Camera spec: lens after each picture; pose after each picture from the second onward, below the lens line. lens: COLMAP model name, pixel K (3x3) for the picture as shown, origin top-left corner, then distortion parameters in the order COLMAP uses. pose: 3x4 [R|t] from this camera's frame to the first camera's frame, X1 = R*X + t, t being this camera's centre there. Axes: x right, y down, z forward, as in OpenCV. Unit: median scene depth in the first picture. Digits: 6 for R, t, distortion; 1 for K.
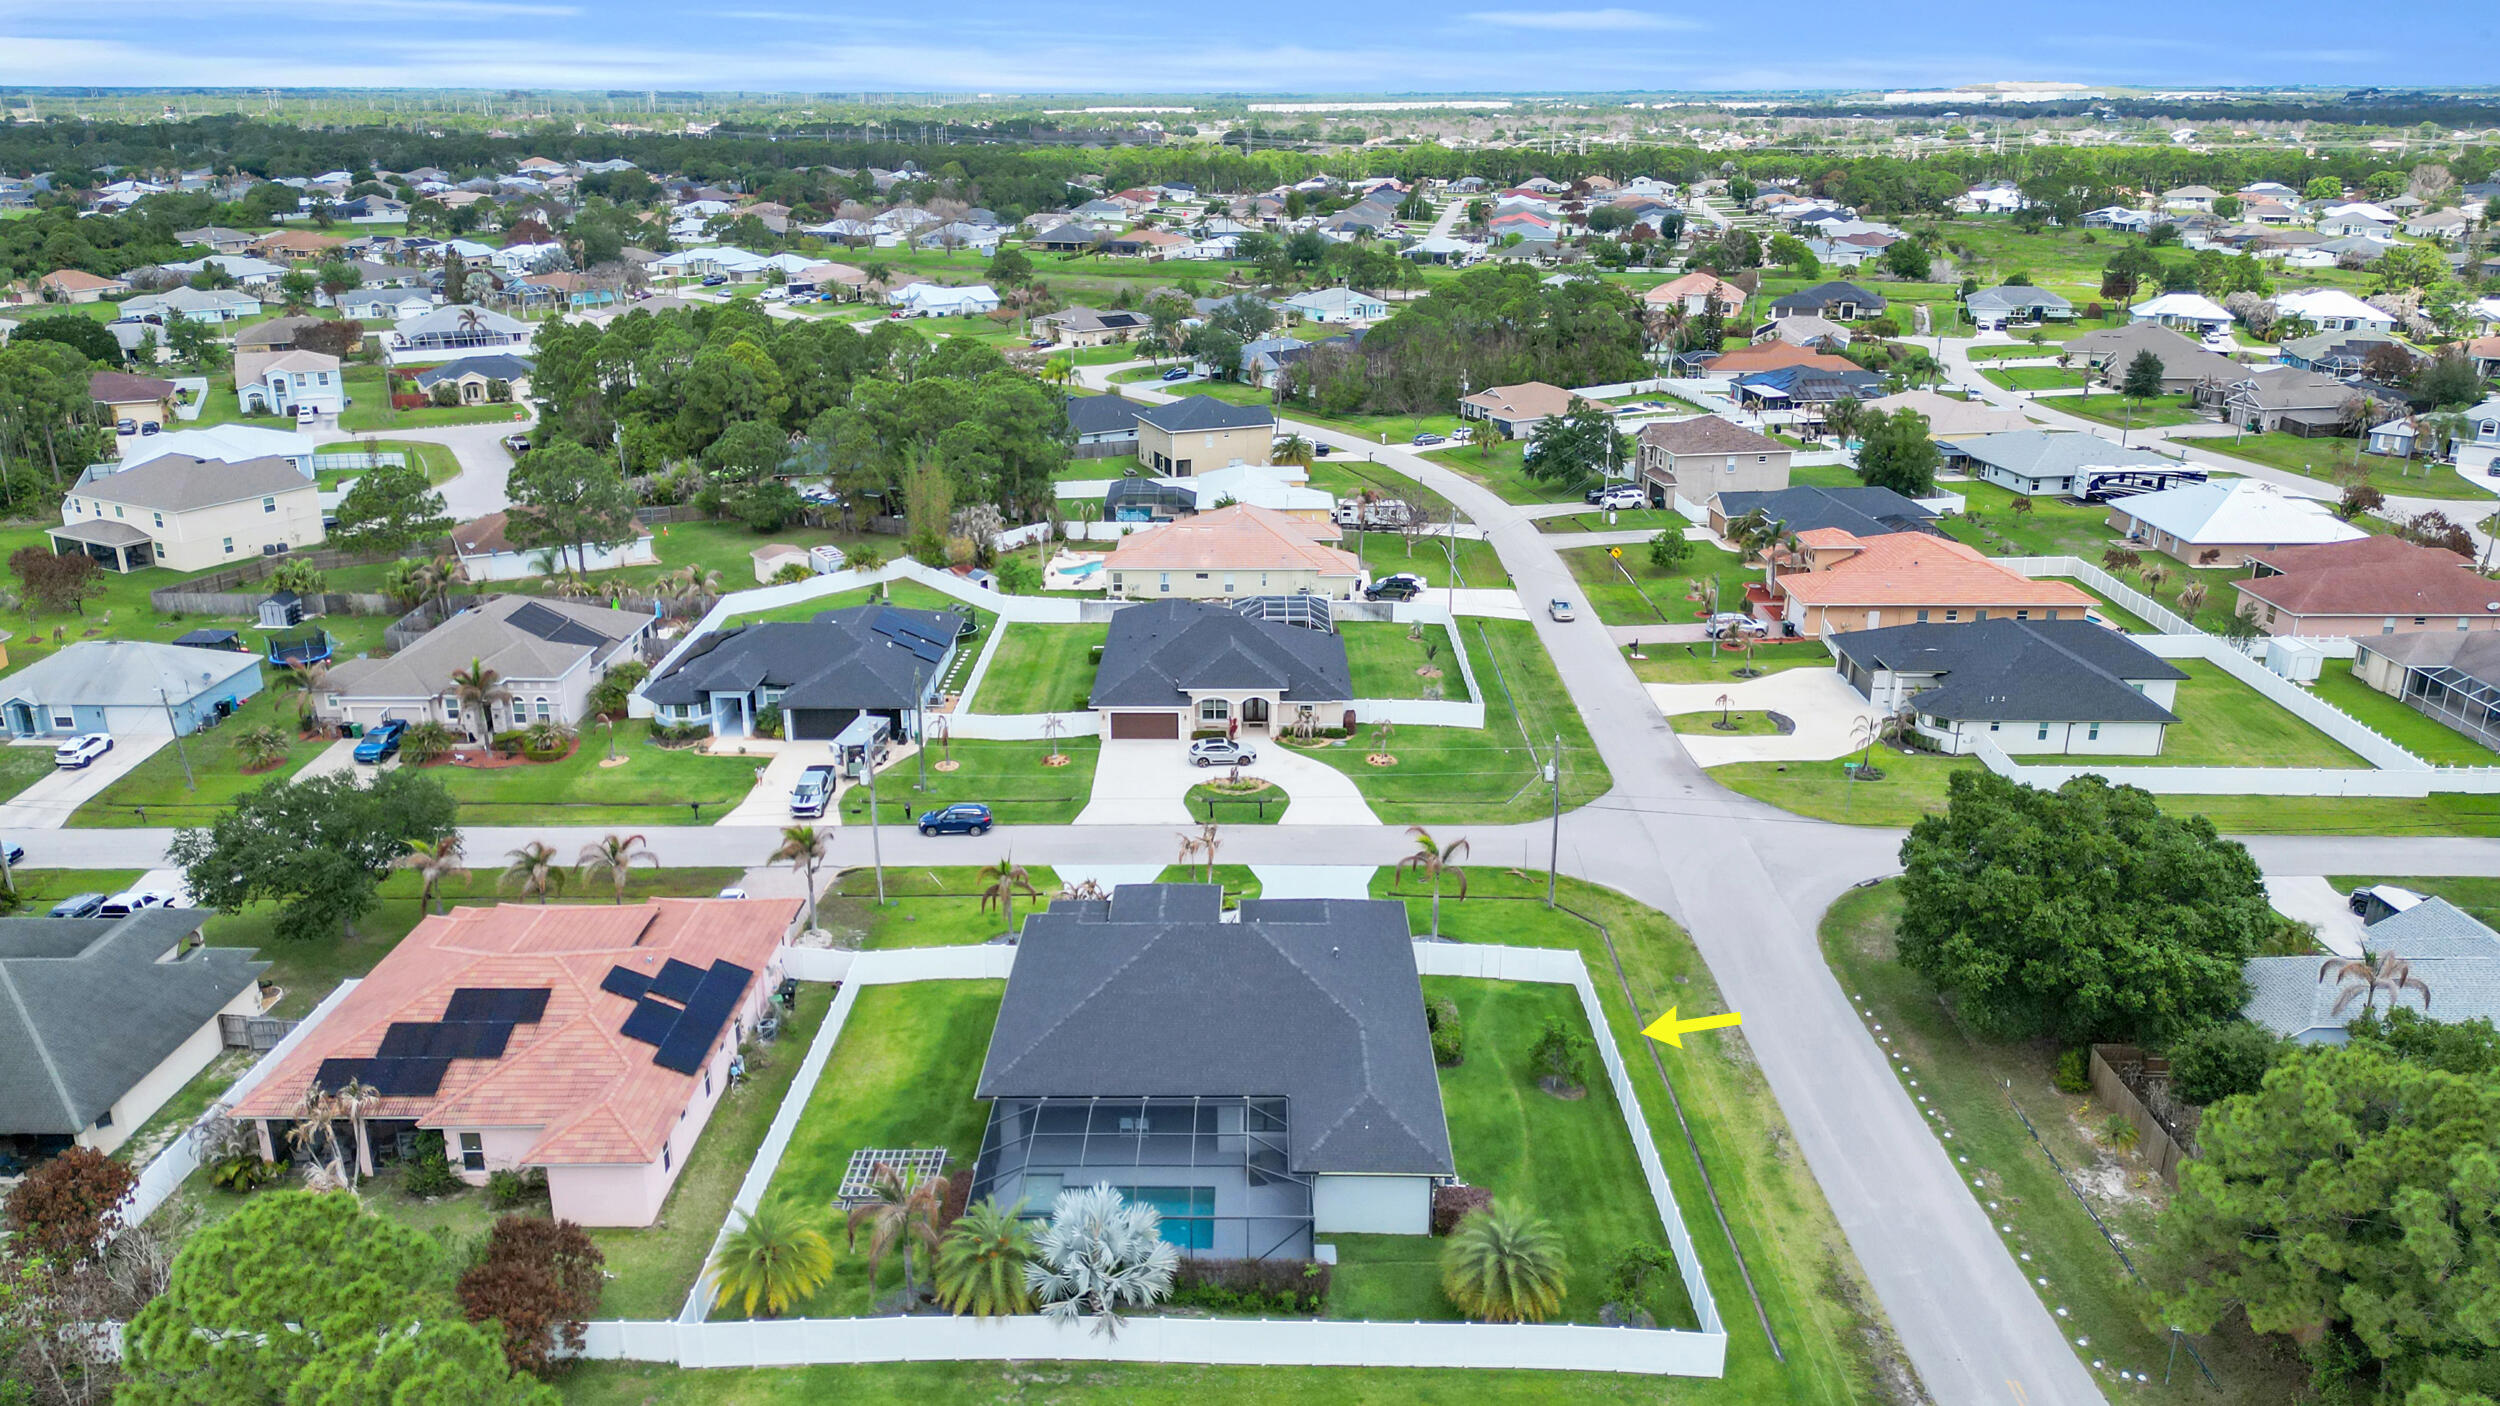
lens RADIAL K [[1745.4, 0, 1226.7], [0, 1745.4, 738.6], [0, 0, 1]] dist [0.084277, -0.087123]
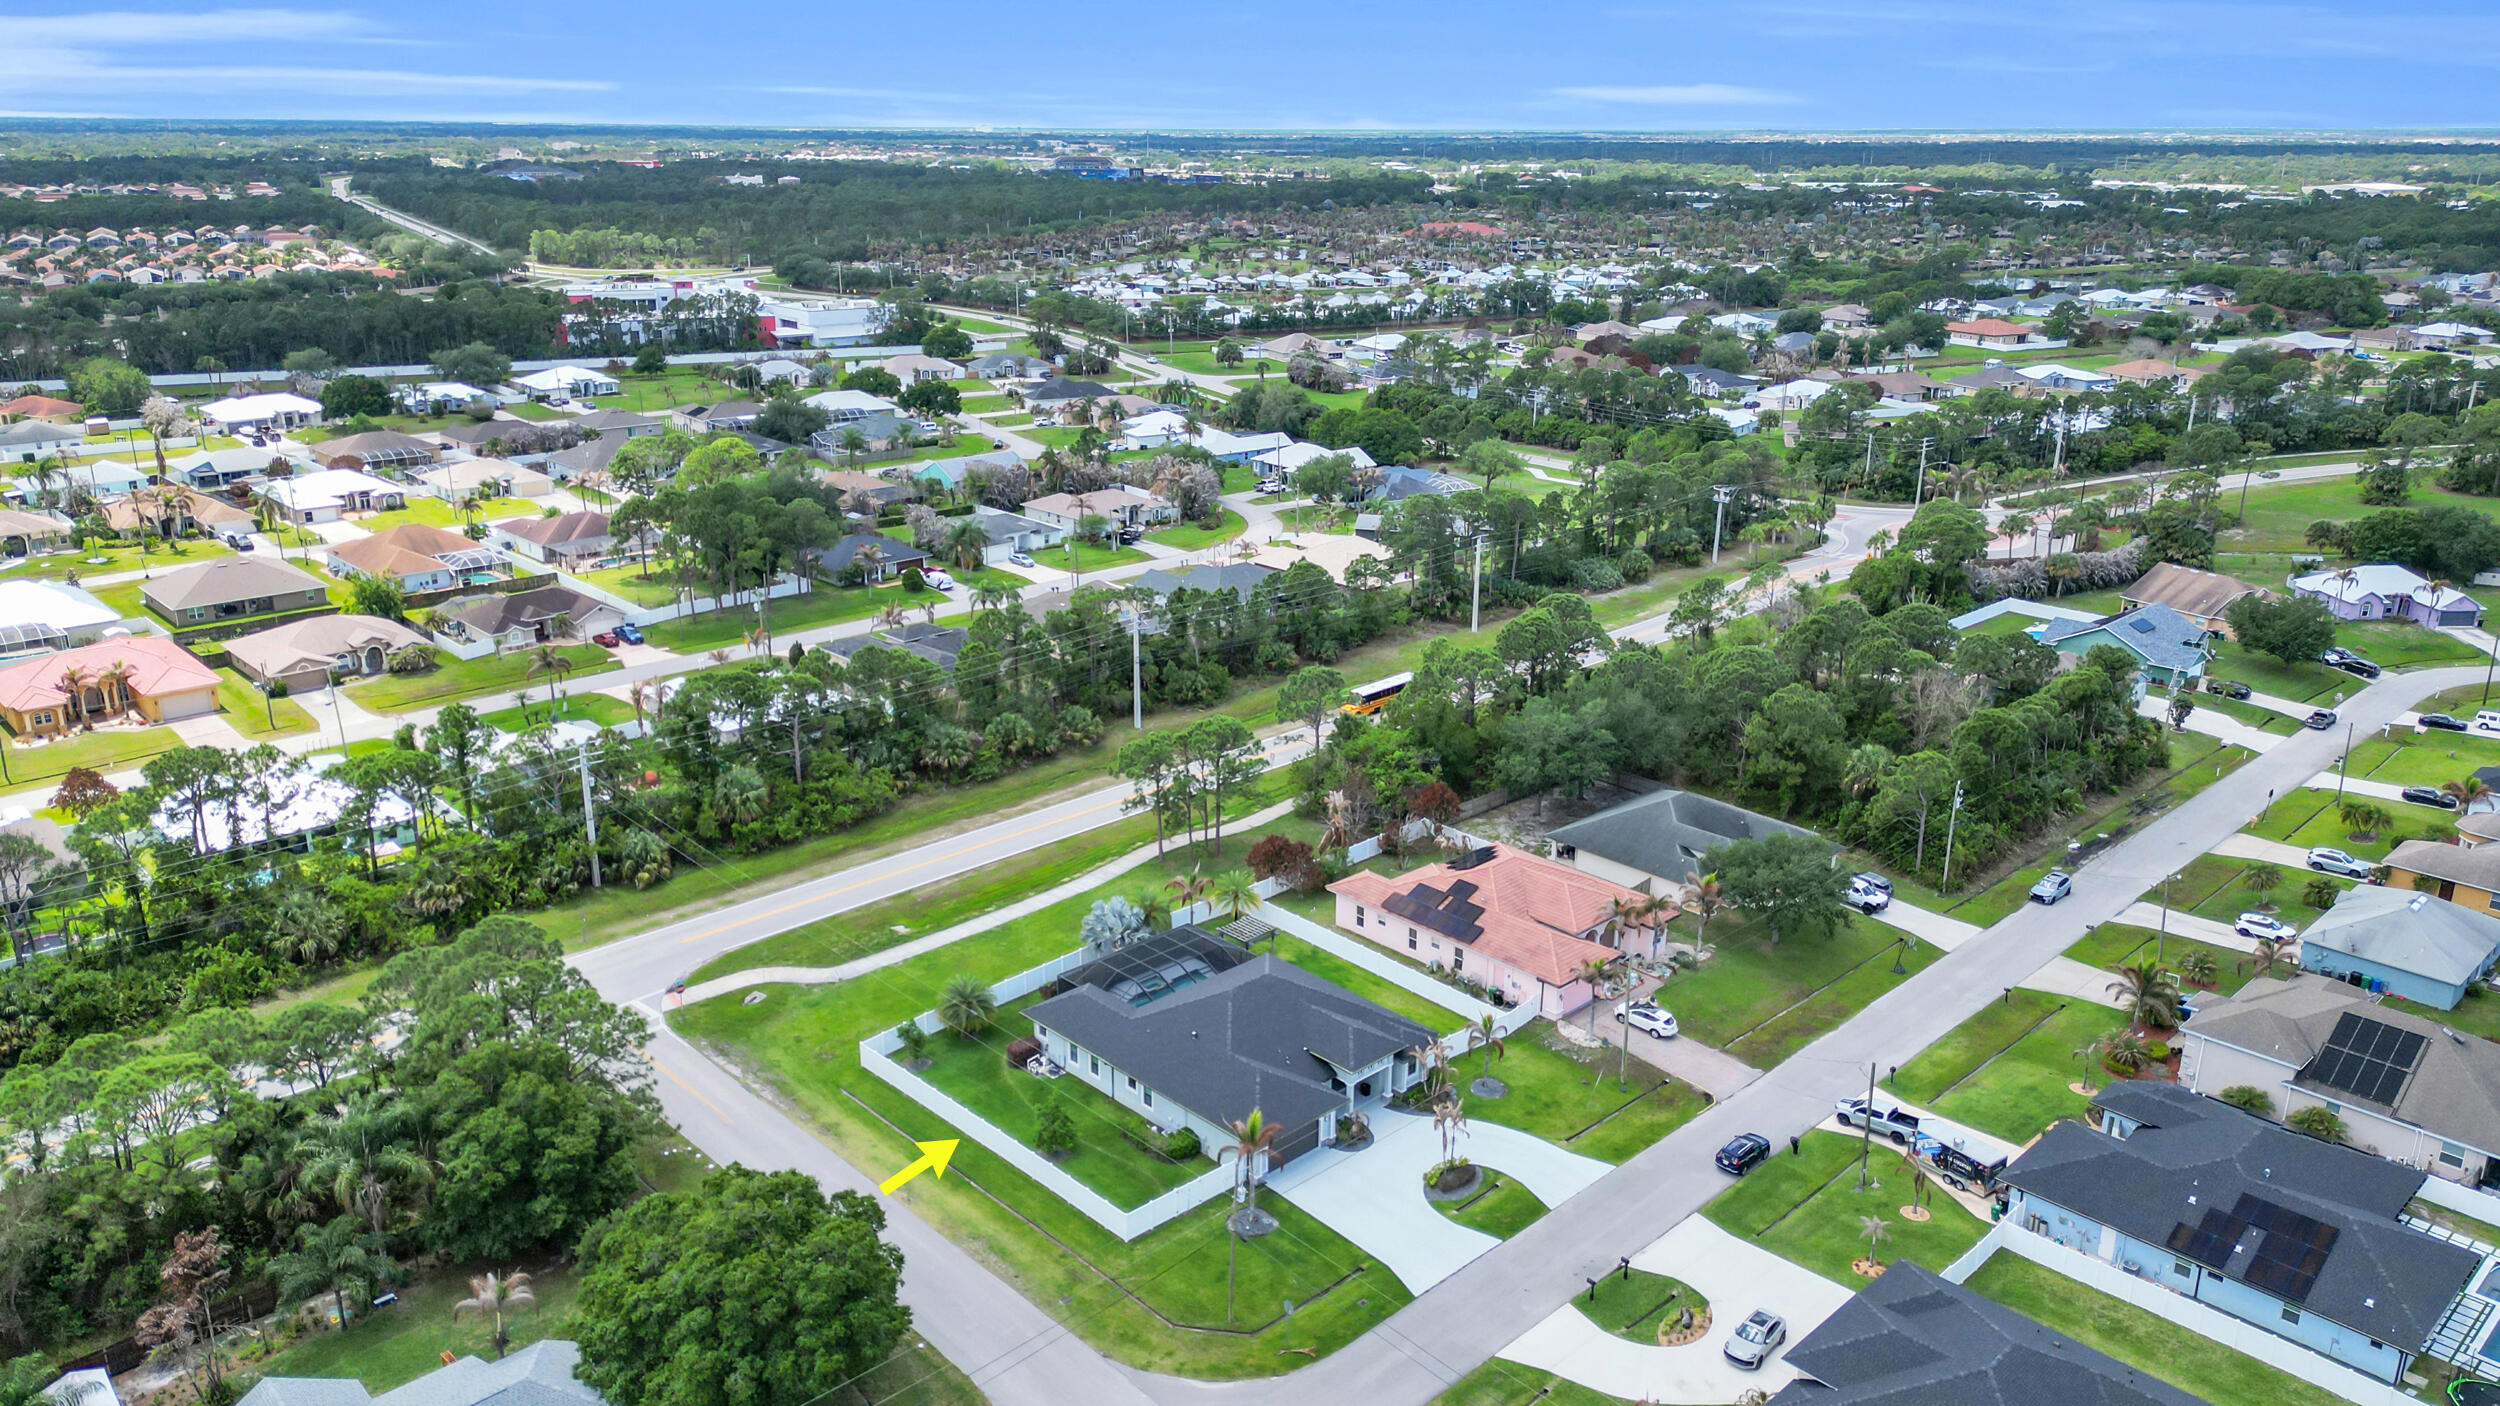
lens RADIAL K [[1805.2, 0, 1217.4], [0, 1805.2, 708.4], [0, 0, 1]] dist [0.028725, -0.000936]
pose [[-0.722571, 0.212520, -0.657820, 0.575018], [-0.245717, 0.810477, 0.531743, -0.526933], [0.646154, 0.545860, -0.533407, 0.982591]]
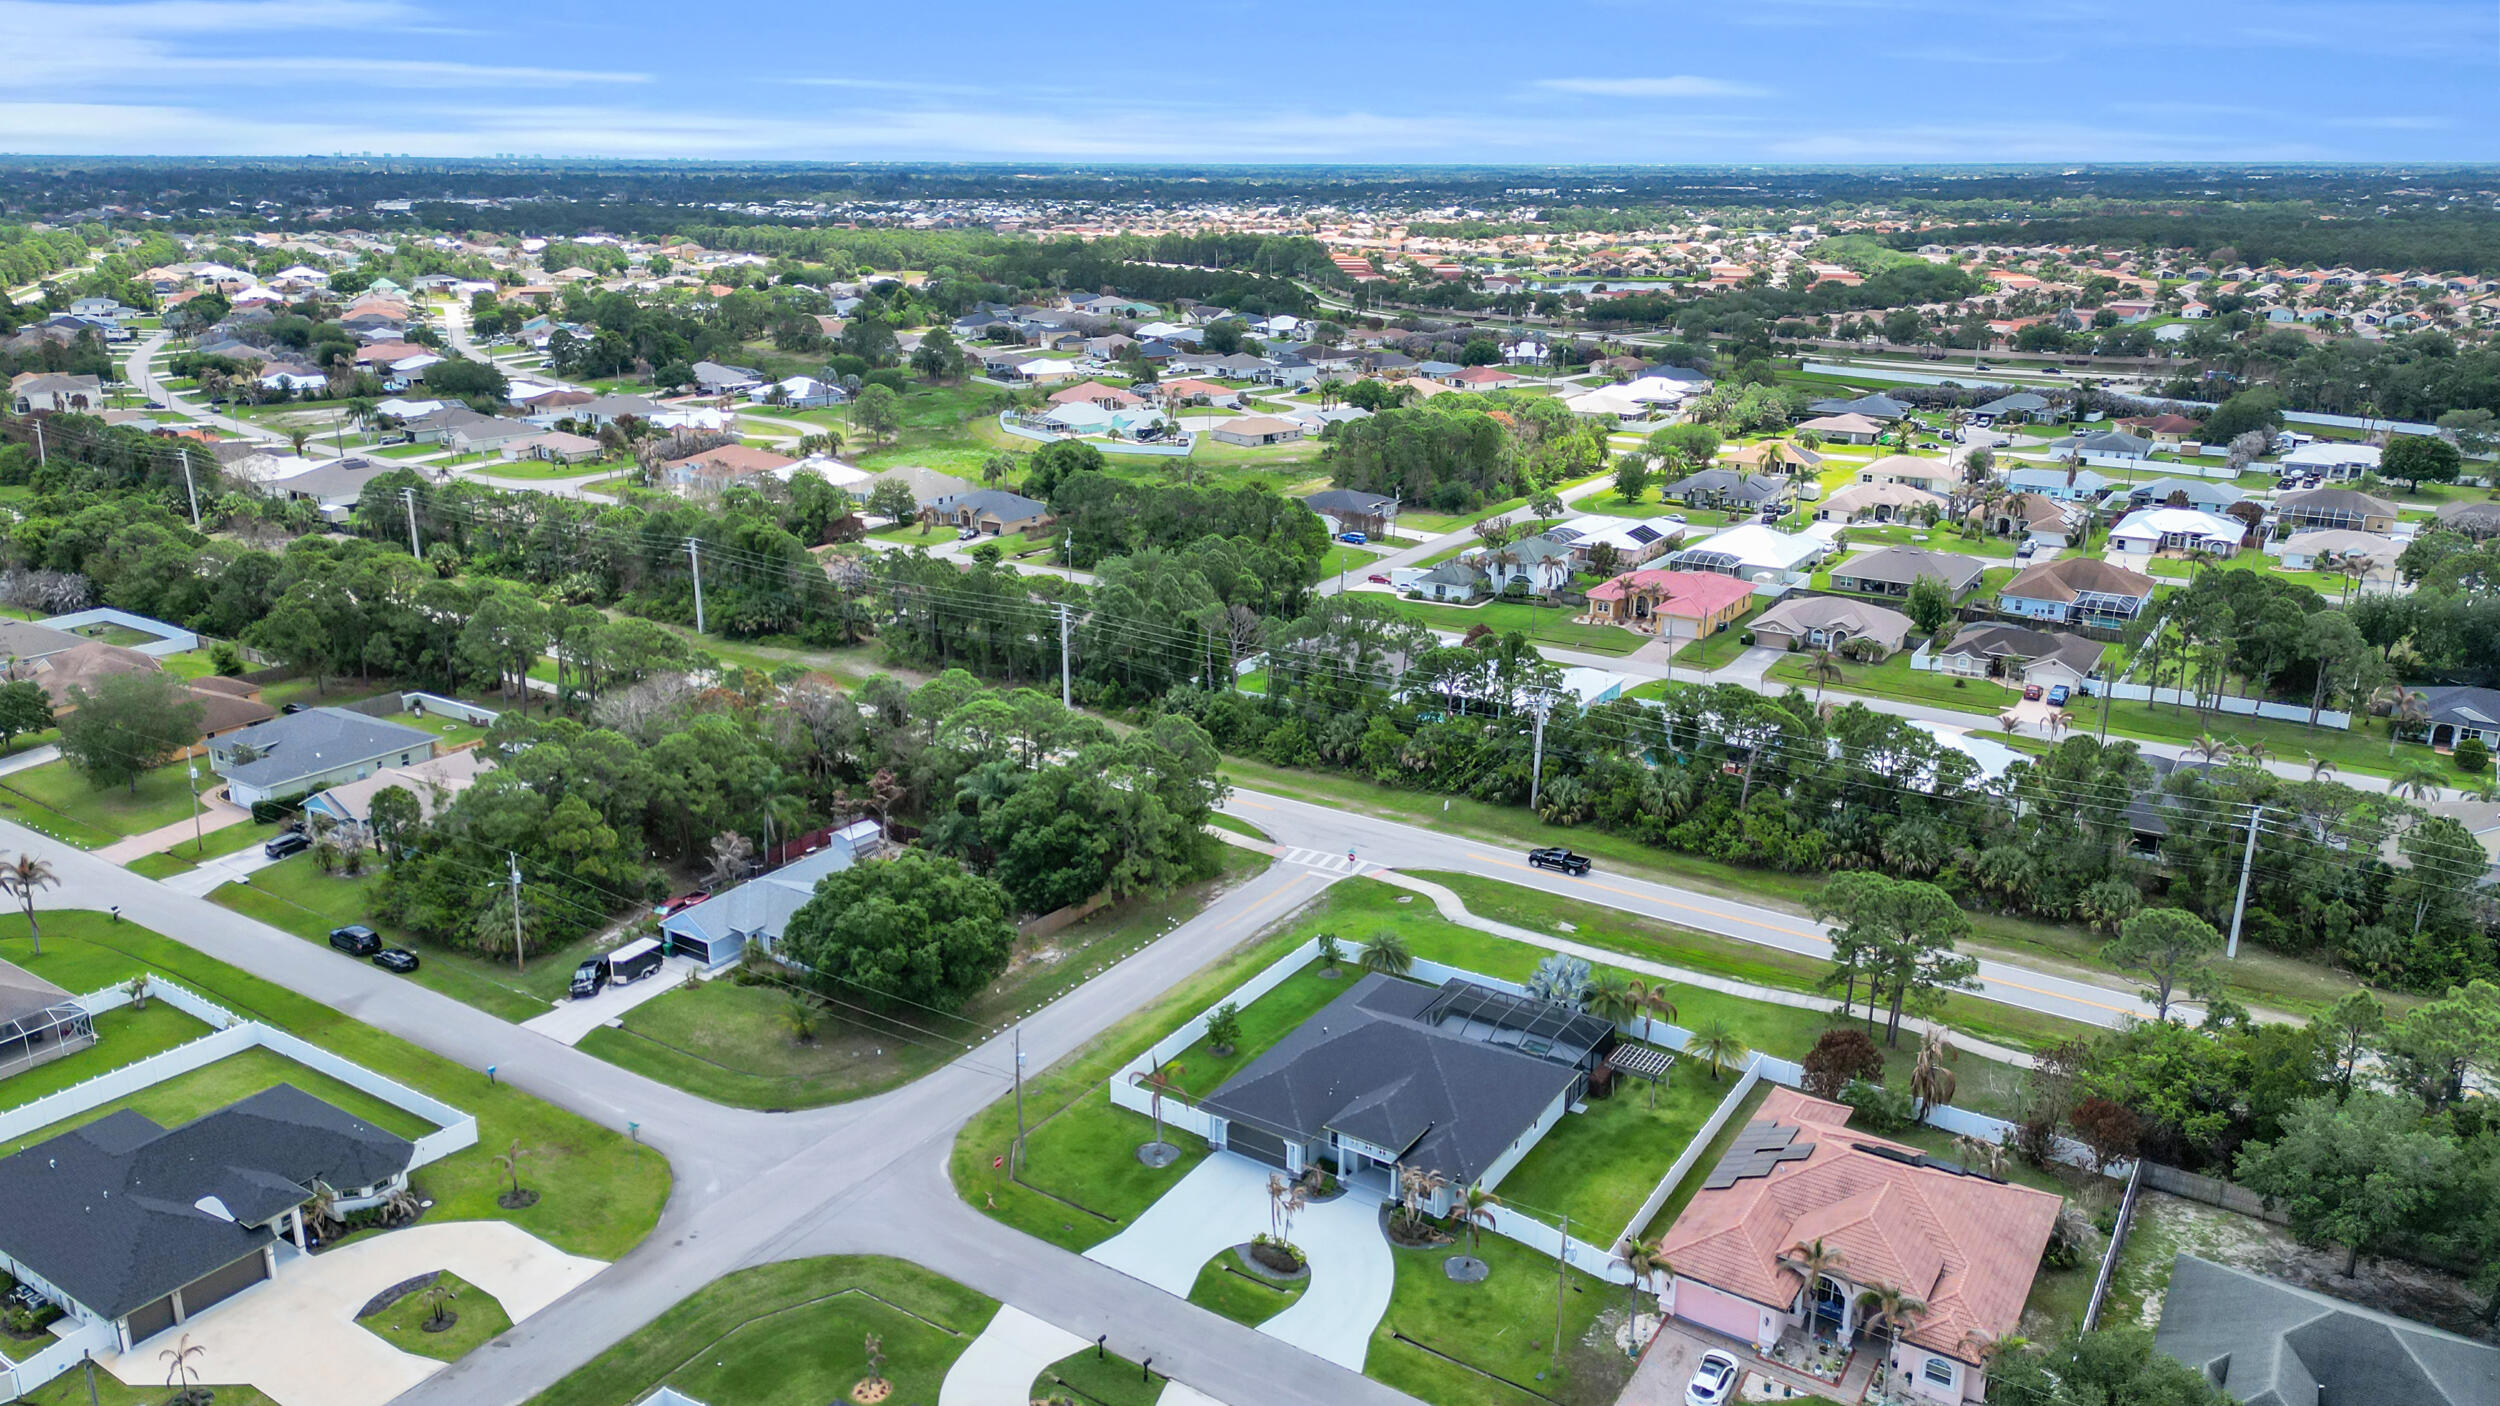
lens RADIAL K [[1753.7, 0, 1236.6], [0, 1753.7, 694.1], [0, 0, 1]] dist [0.111090, -0.125630]
pose [[-0.839576, -0.165269, 0.517492, -0.363752], [0.184265, 0.809487, 0.557473, -0.580704], [-0.511036, 0.563397, -0.649173, 1.106975]]
